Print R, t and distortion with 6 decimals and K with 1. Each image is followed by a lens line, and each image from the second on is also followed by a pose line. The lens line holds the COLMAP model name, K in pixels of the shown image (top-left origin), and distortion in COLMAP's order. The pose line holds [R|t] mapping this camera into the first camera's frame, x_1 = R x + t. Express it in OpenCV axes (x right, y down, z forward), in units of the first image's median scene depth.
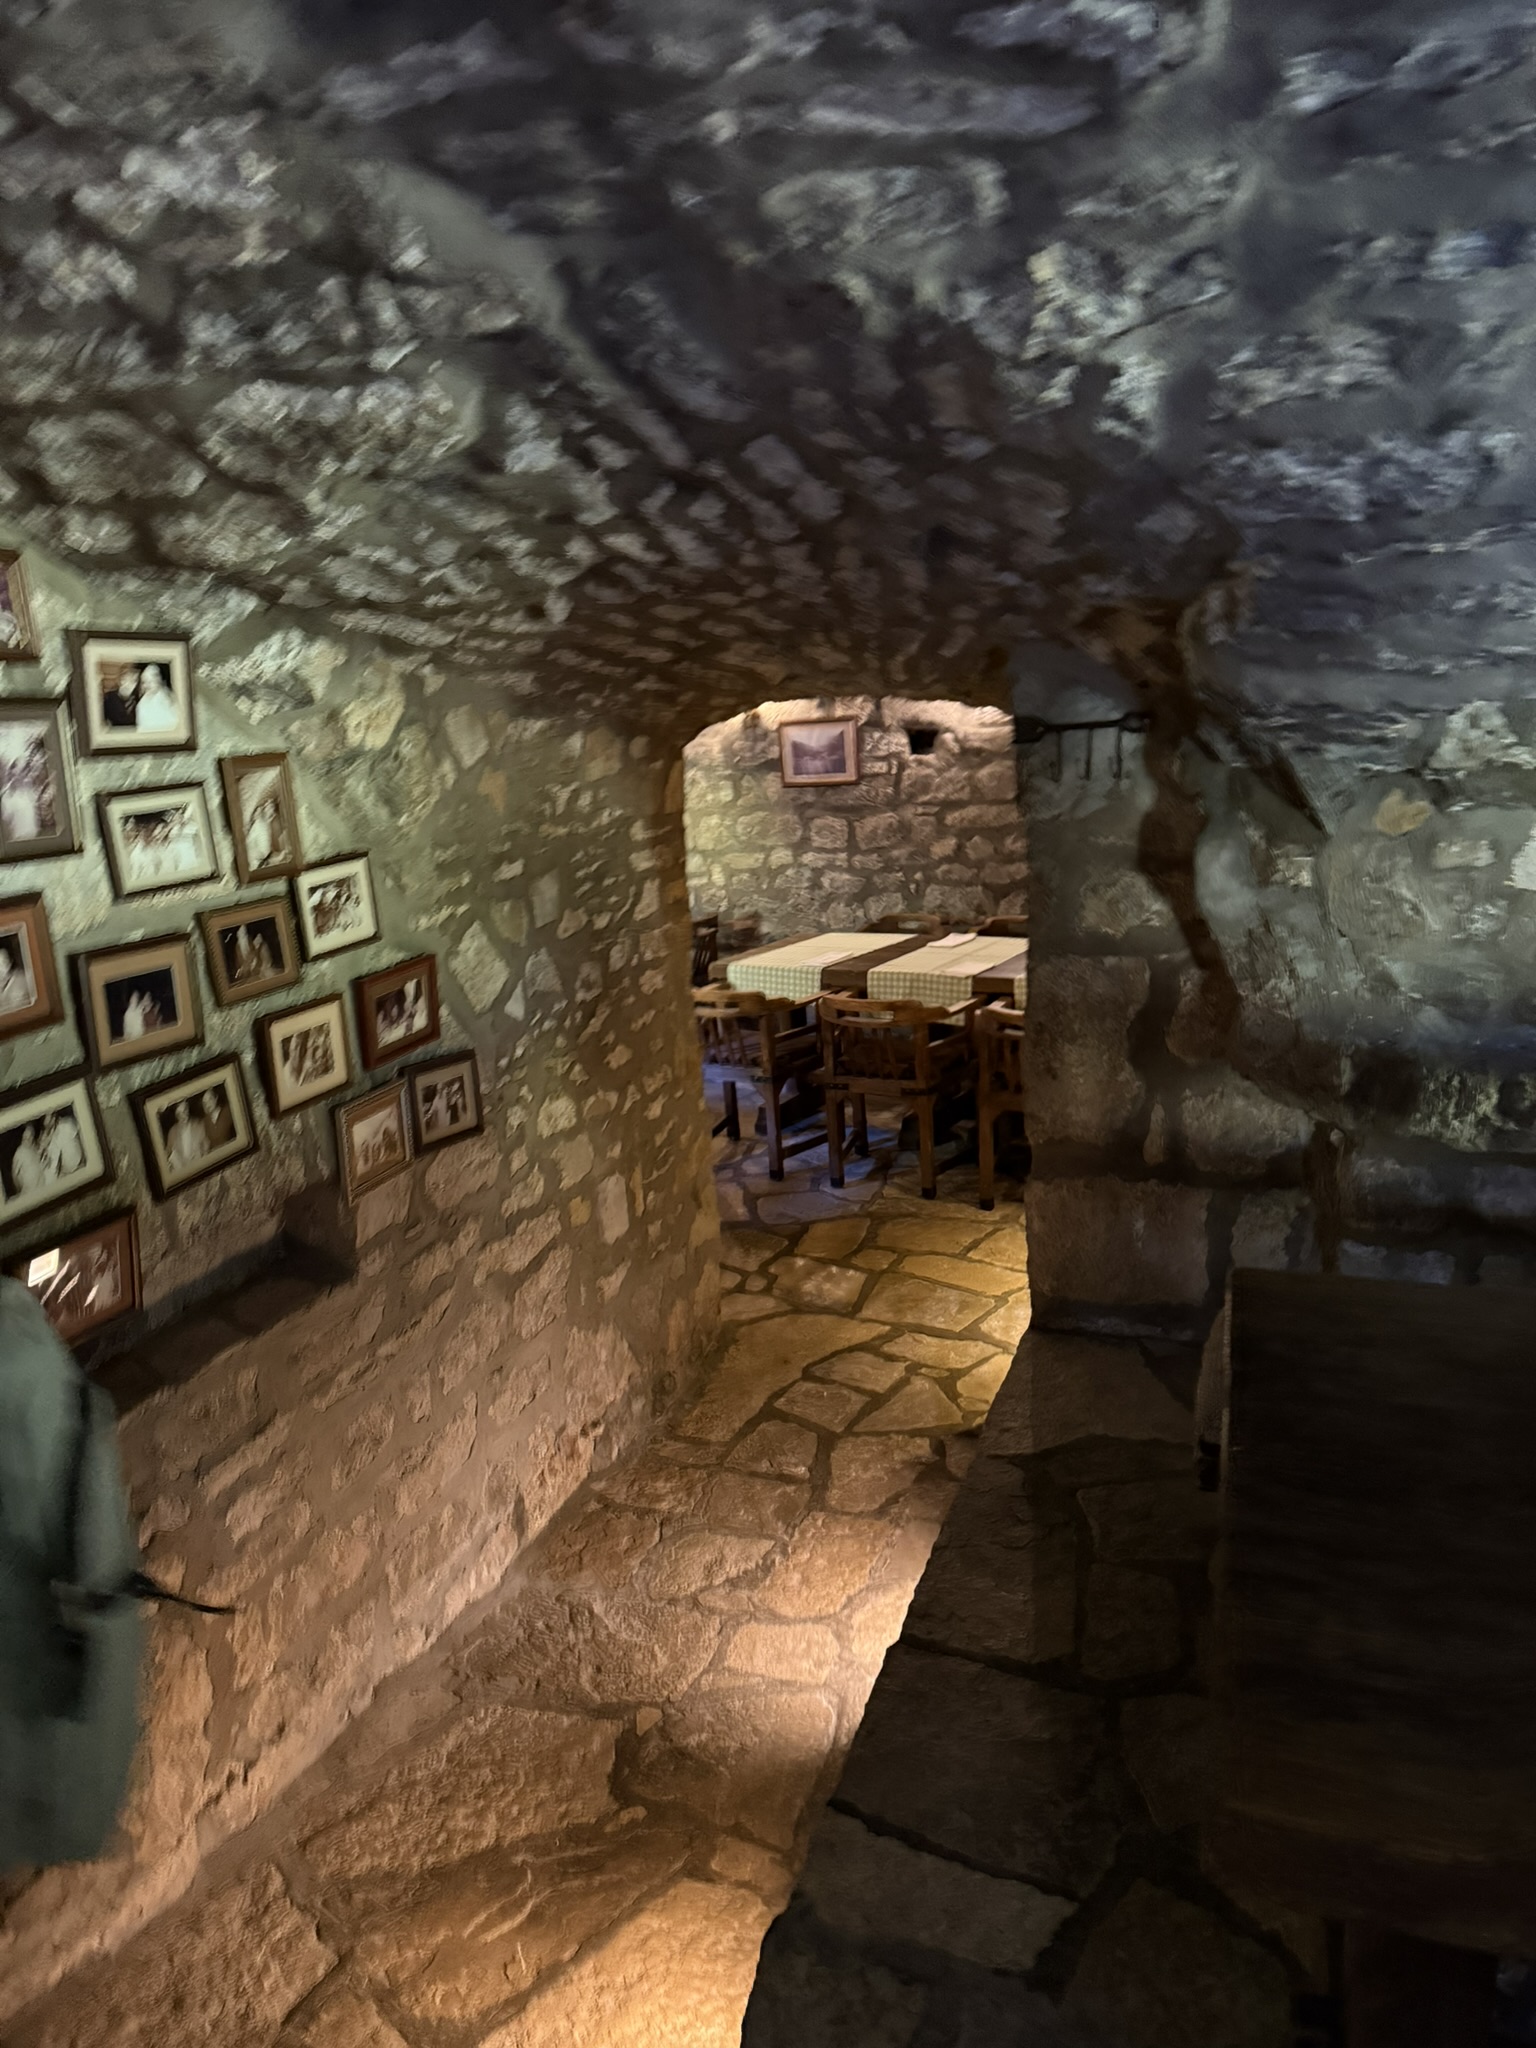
lens RADIAL K [[1438.7, 0, 764.9], [0, 1438.7, 1032.5], [0, 0, 1]] dist [0.023912, -0.005559]
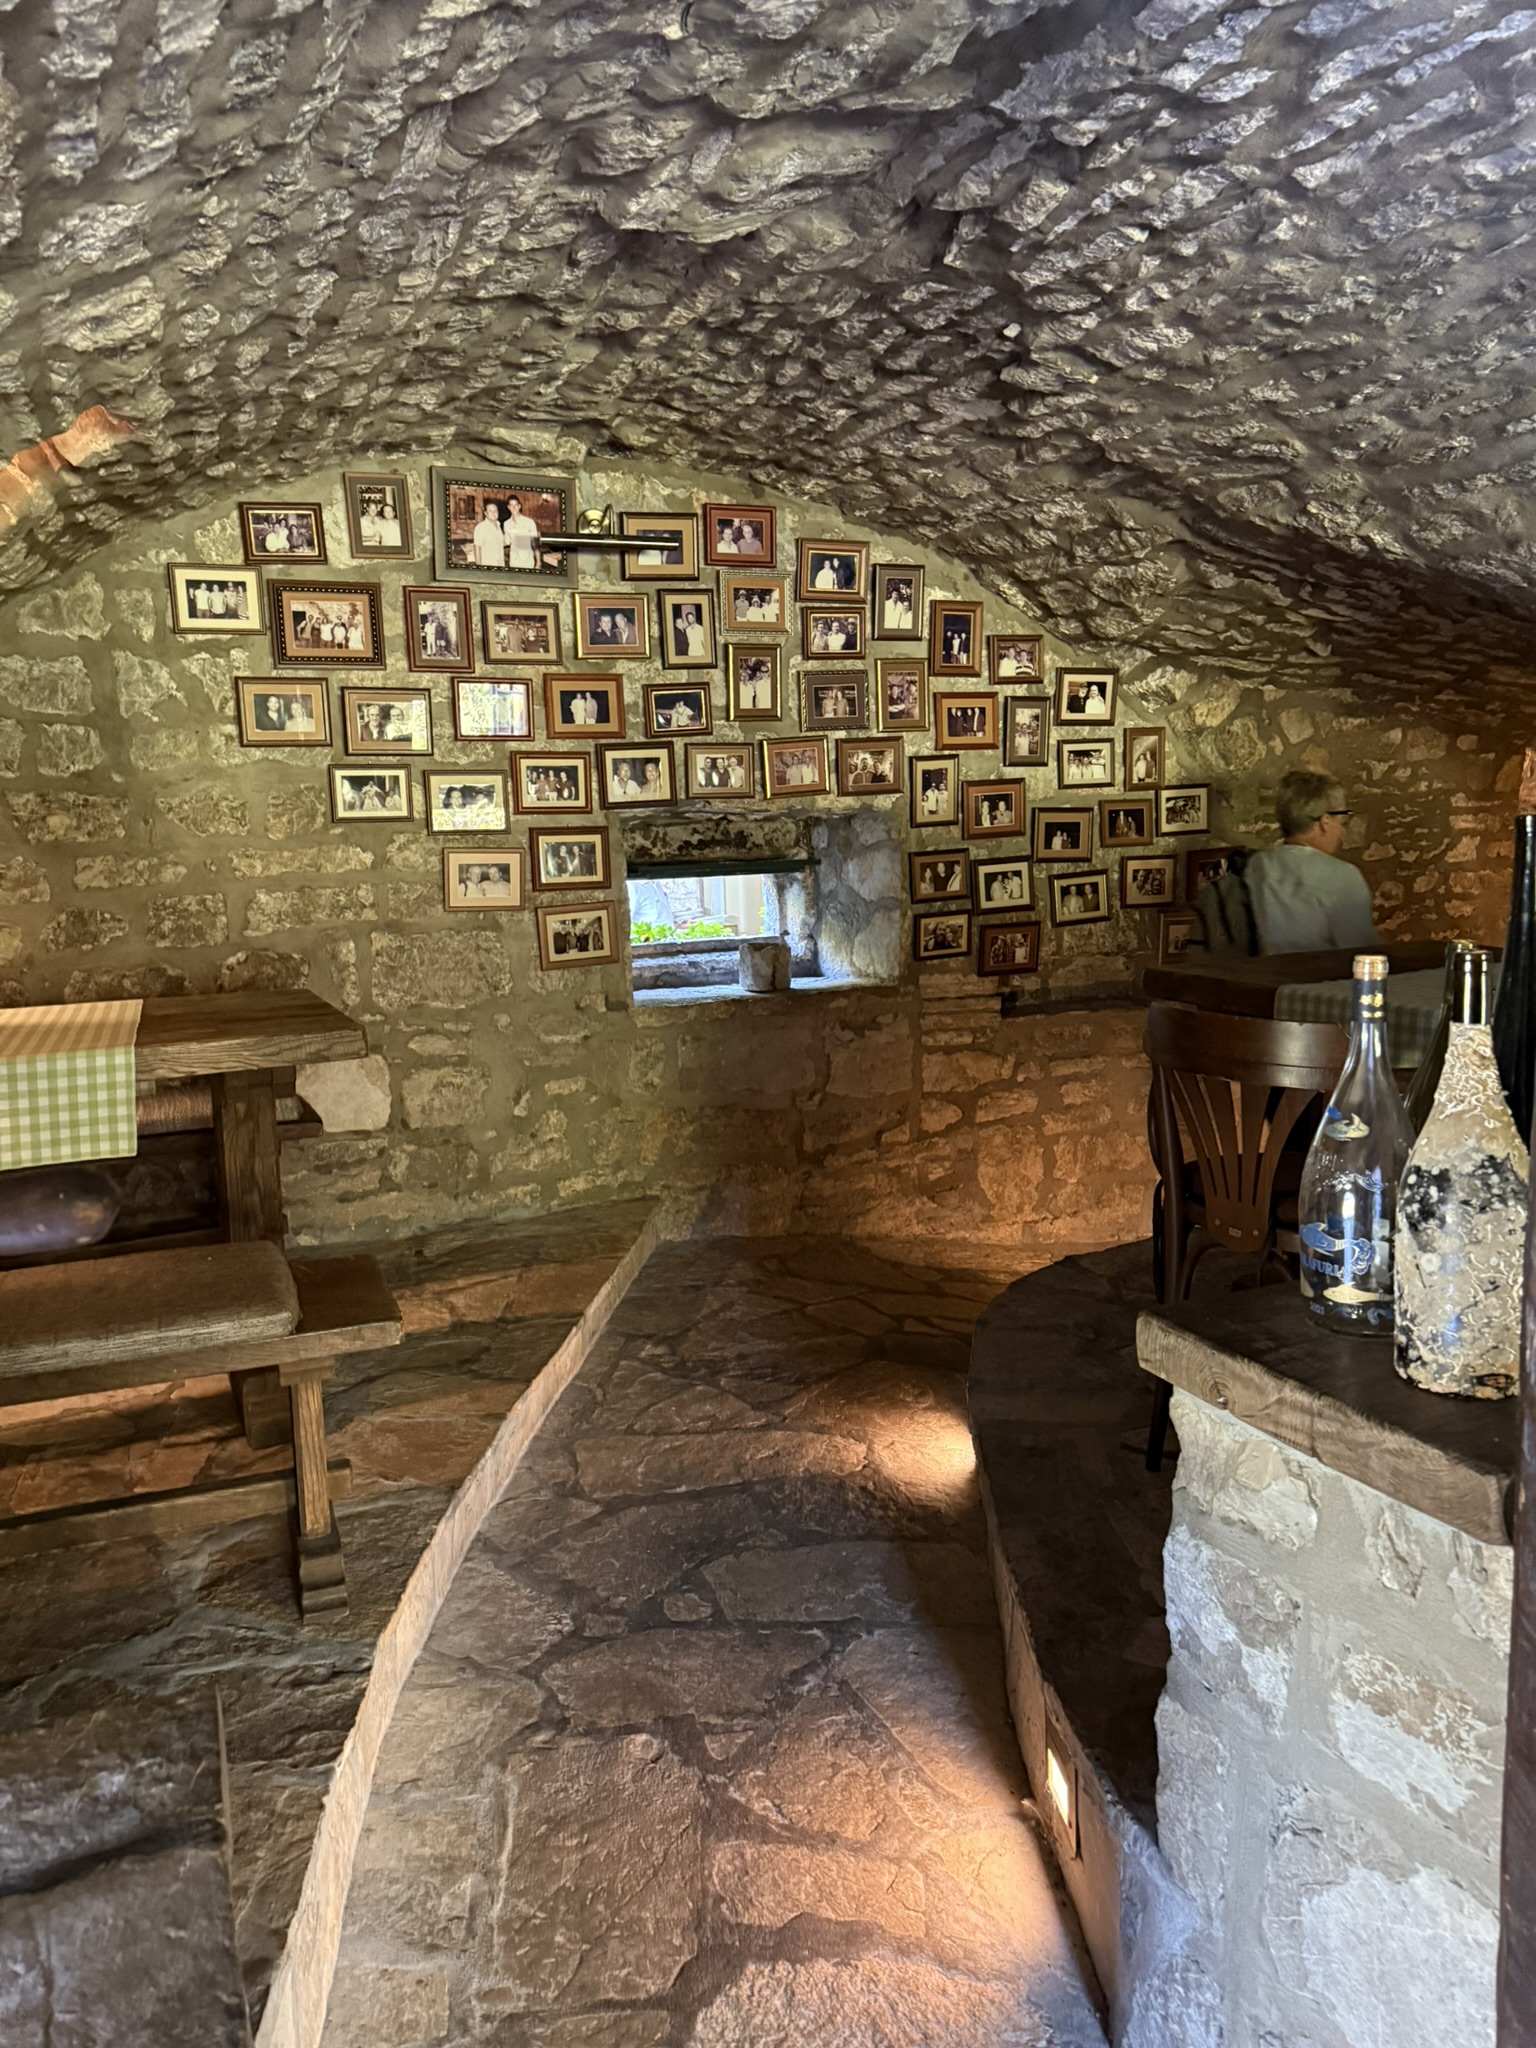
lens RADIAL K [[1438.7, 0, 759.7], [0, 1438.7, 1026.2], [0, 0, 1]] dist [0.023912, -0.005559]
pose [[0.680334, 0.139874, -0.719431, 0.828462], [-0.175293, 0.984184, 0.025581, 0.274155], [0.711631, 0.108708, 0.694093, -0.778931]]
